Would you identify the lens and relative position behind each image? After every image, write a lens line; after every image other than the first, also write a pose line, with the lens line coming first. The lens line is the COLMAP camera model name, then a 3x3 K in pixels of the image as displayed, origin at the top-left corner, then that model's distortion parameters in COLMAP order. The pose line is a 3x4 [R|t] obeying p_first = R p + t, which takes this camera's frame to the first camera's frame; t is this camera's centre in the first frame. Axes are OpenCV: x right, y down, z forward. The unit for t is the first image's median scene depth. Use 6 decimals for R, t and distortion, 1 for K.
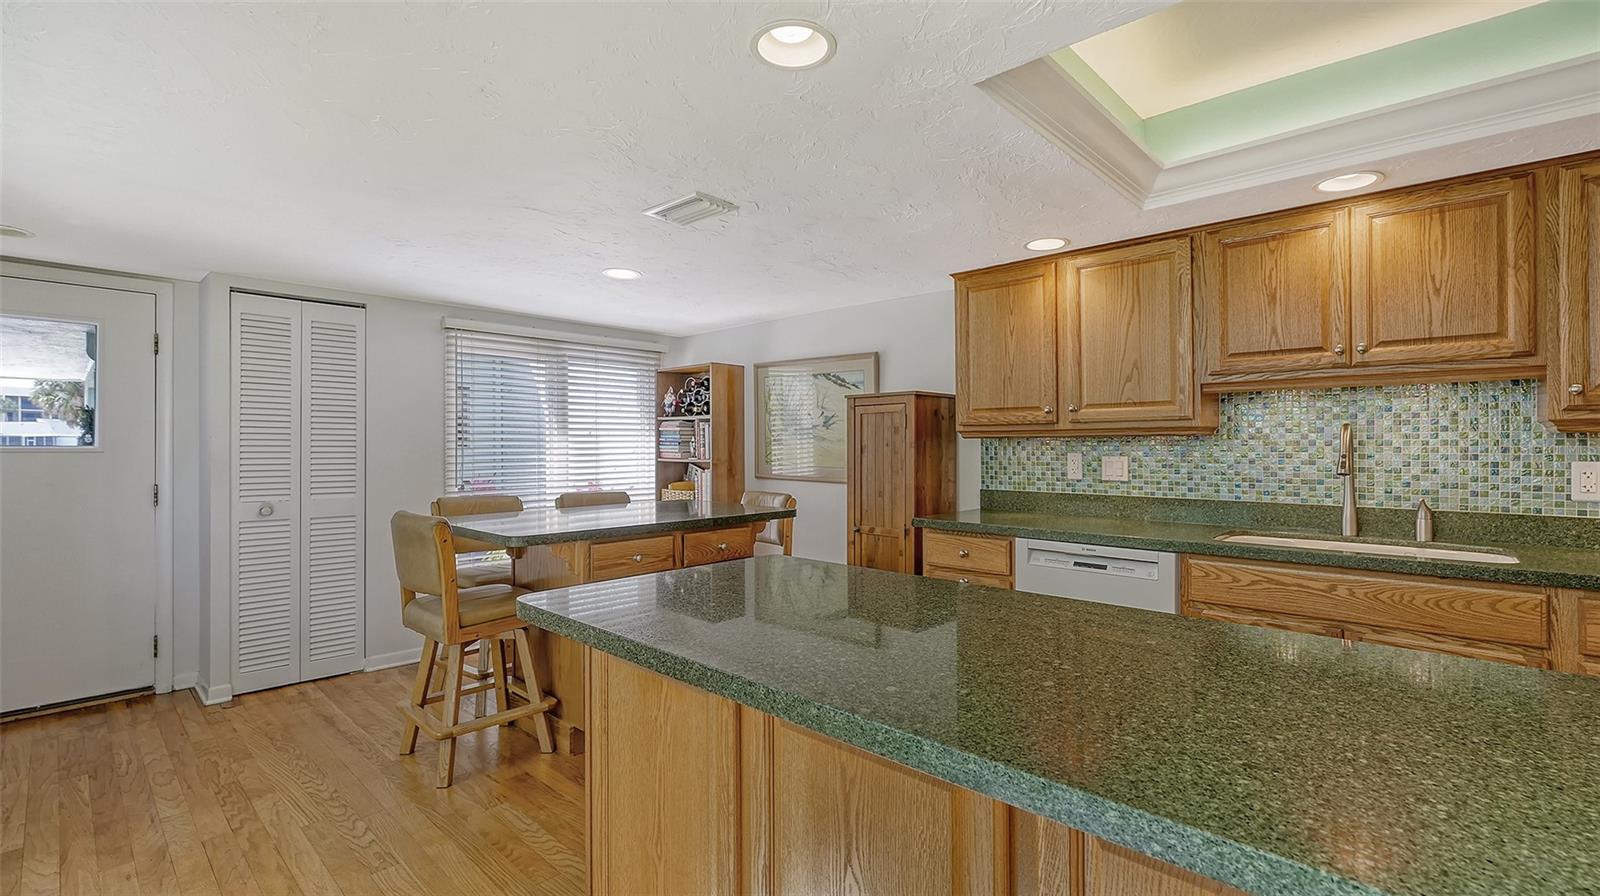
lens RADIAL K [[698.4, 0, 800.9], [0, 698.4, 445.5], [0, 0, 1]] dist [-0.000960, -0.000136]
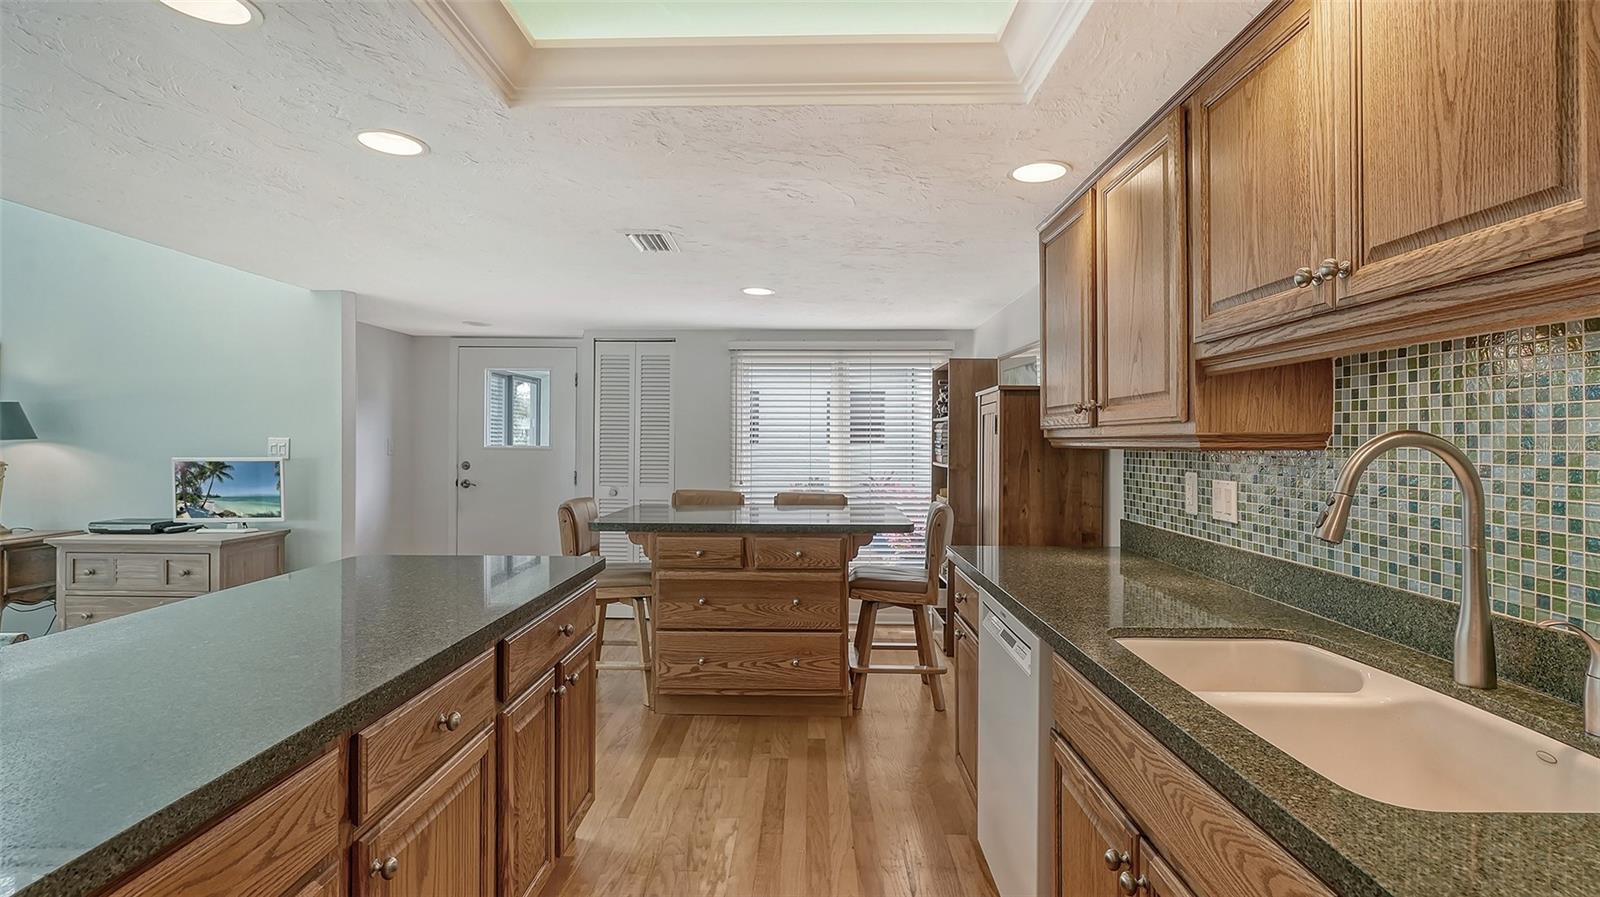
lens RADIAL K [[740.7, 0, 796.0], [0, 740.7, 439.9], [0, 0, 1]] dist [0.001663, 0.000159]
pose [[0.669529, 0.003000, -0.742780, 0.713747], [-0.003526, 0.999993, 0.000860, -0.019851], [0.742777, 0.002043, 0.669535, 0.312805]]
